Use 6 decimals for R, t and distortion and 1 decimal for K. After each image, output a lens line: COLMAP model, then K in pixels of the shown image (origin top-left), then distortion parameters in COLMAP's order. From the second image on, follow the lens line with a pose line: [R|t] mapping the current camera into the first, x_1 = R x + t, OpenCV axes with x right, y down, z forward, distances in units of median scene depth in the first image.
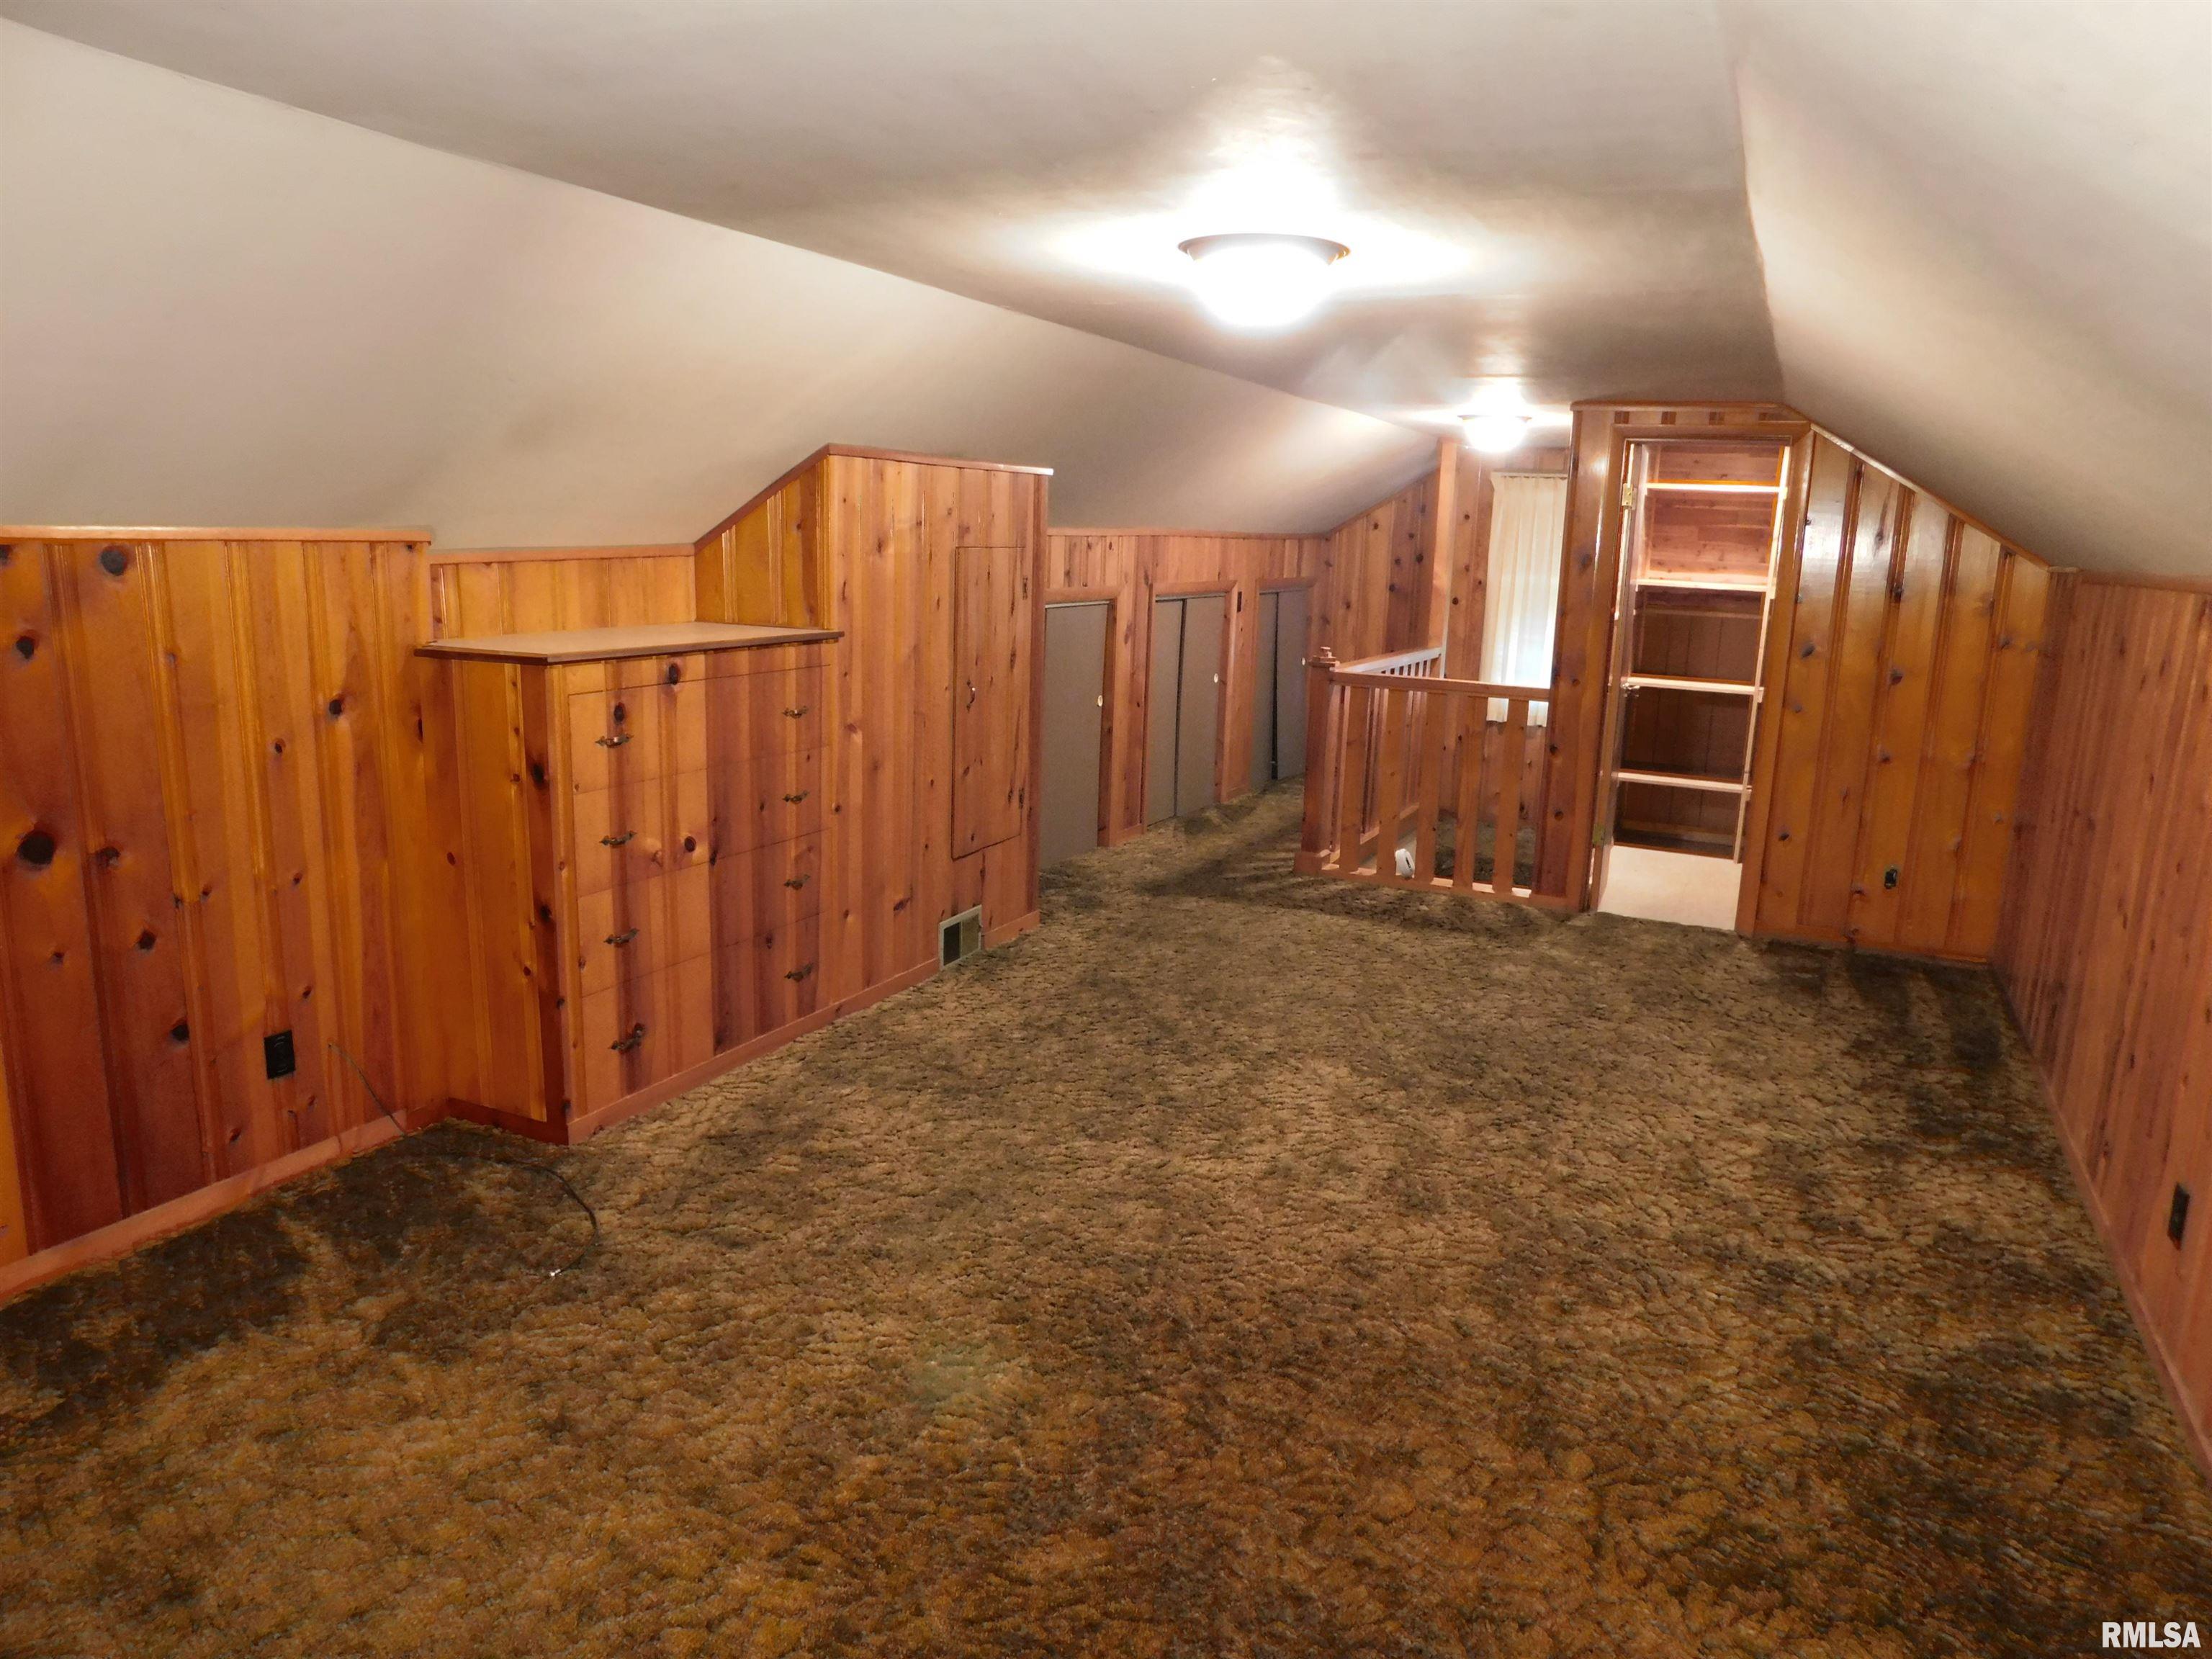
lens RADIAL K [[1474.3, 0, 1103.1], [0, 1474.3, 830.9], [0, 0, 1]] dist [-0.002803, -0.000017]
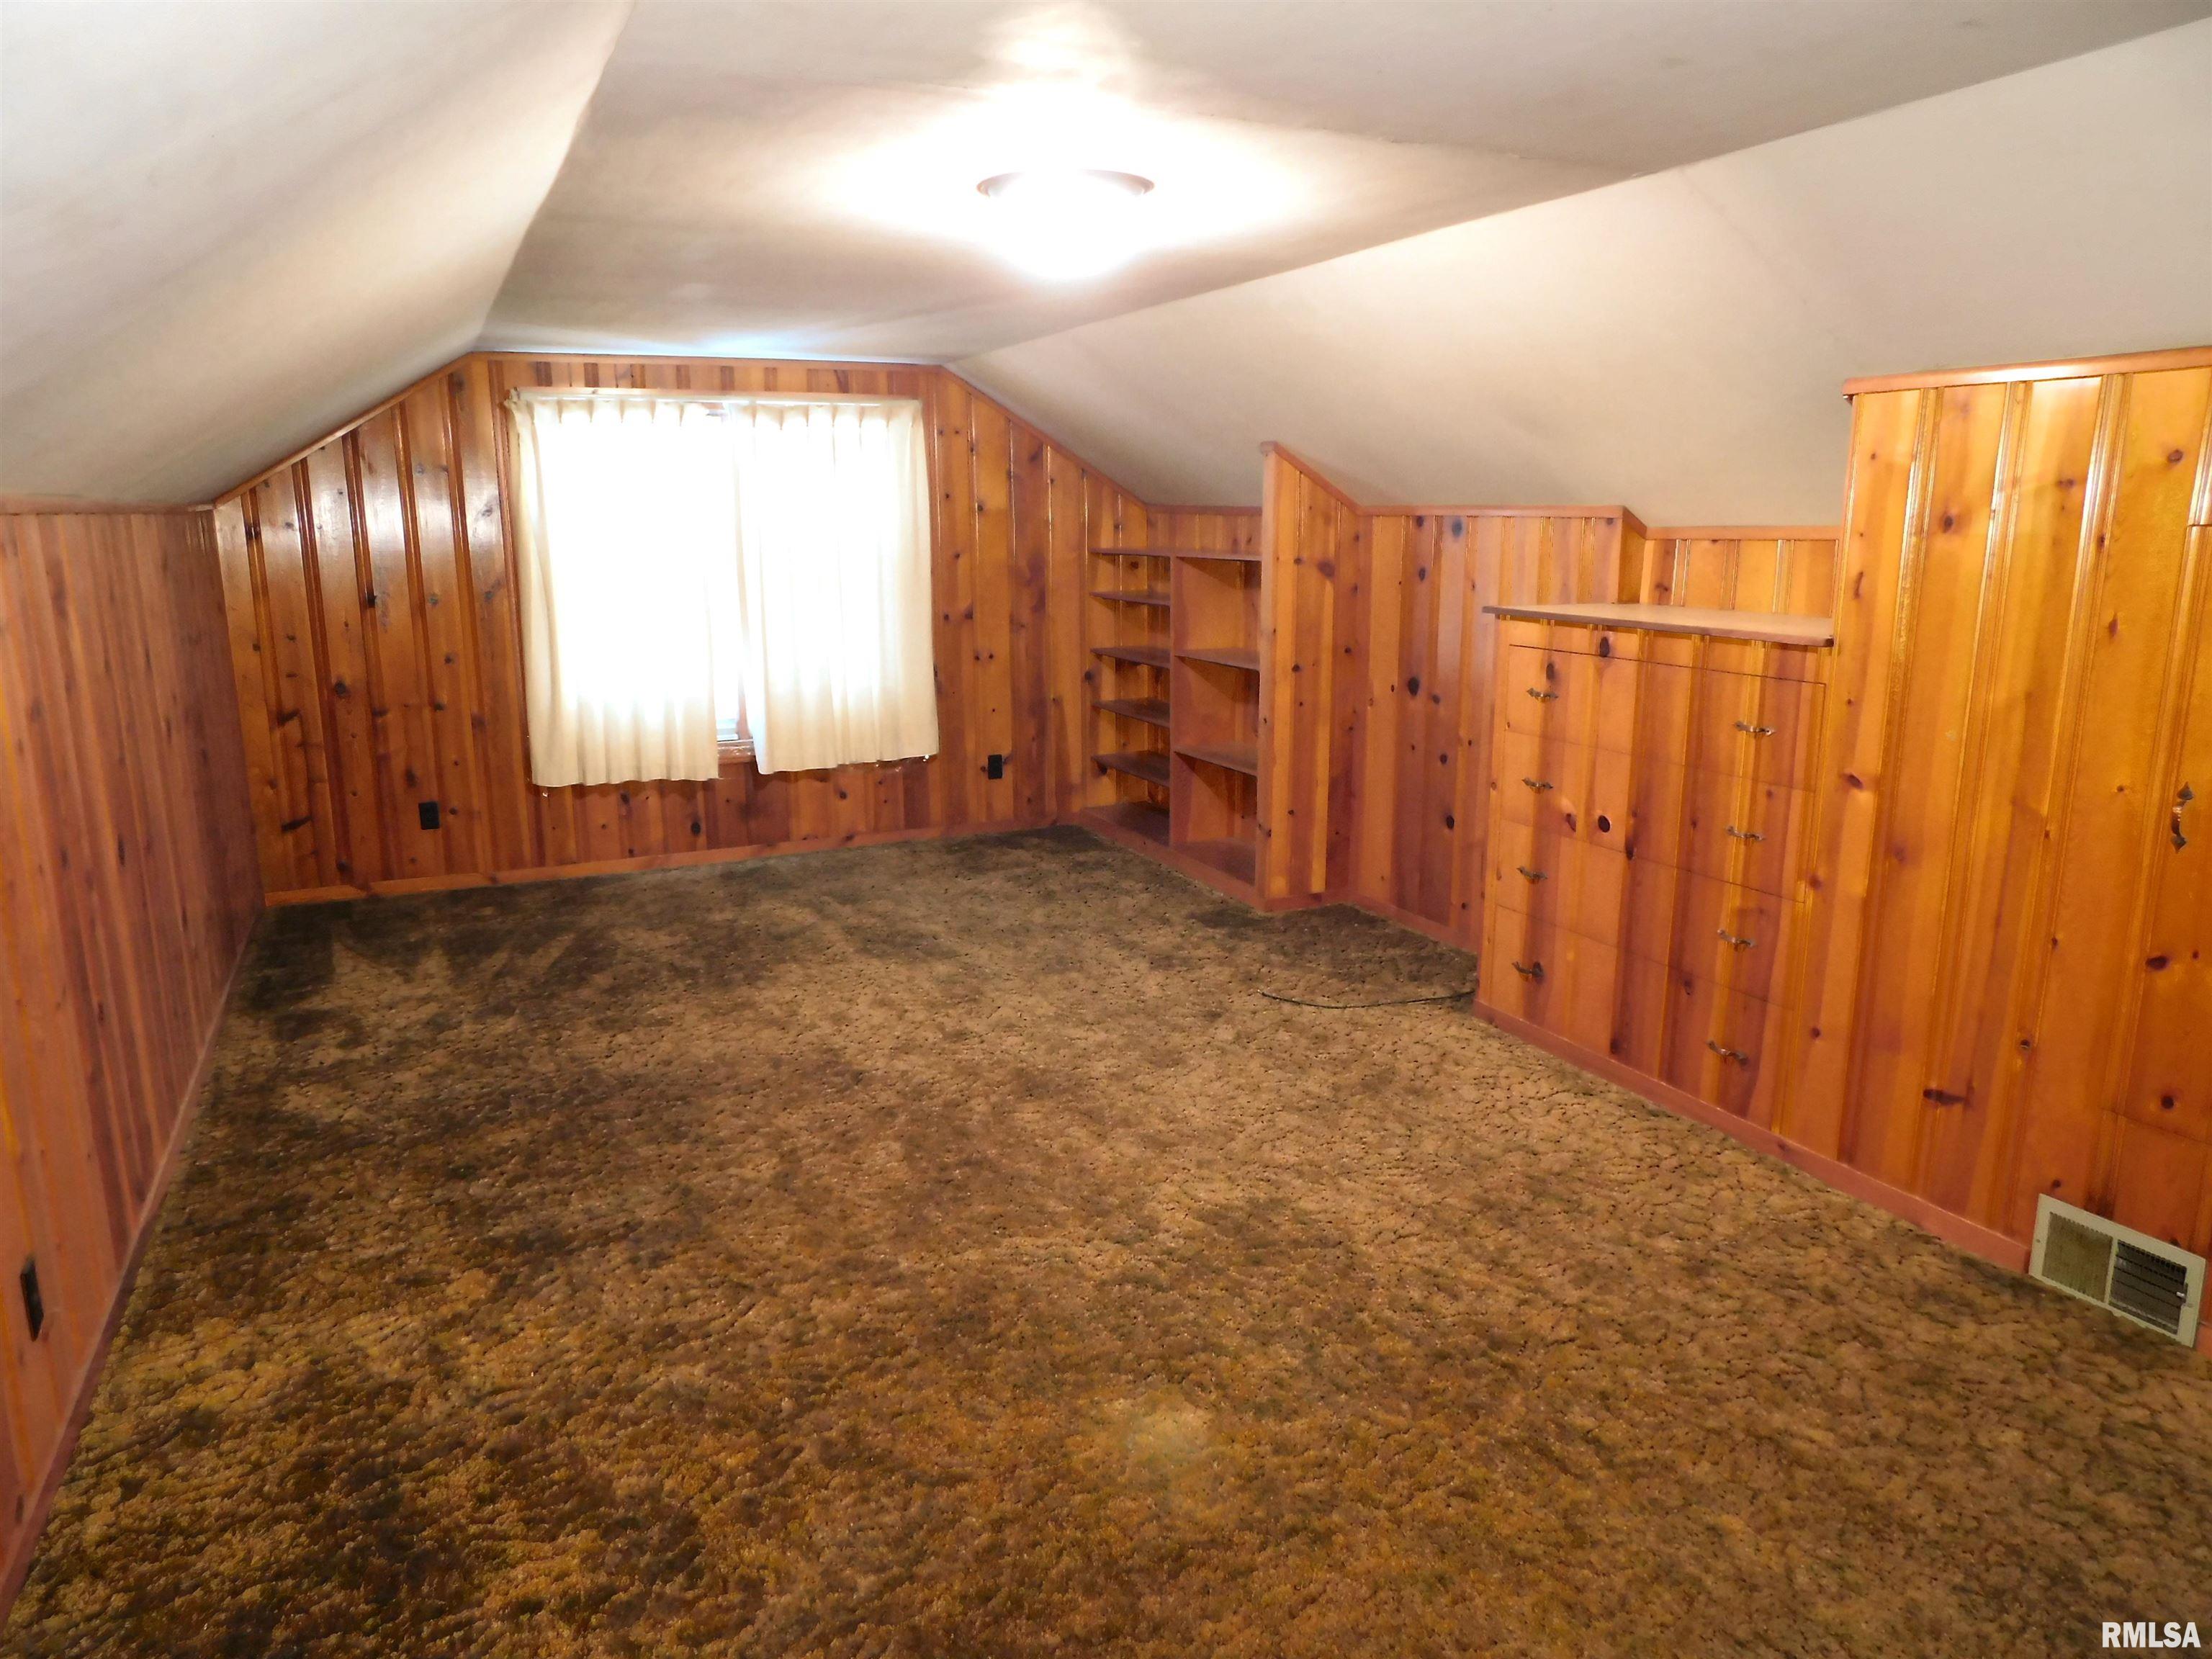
lens RADIAL K [[1474.3, 0, 1103.0], [0, 1474.3, 827.7], [0, 0, 1]] dist [-0.002803, -0.000017]
pose [[-0.620592, 0.147339, -0.770167, 0.678974], [-0.166541, 0.935013, 0.313072, -0.239159], [0.766244, 0.322555, -0.555724, 1.286273]]
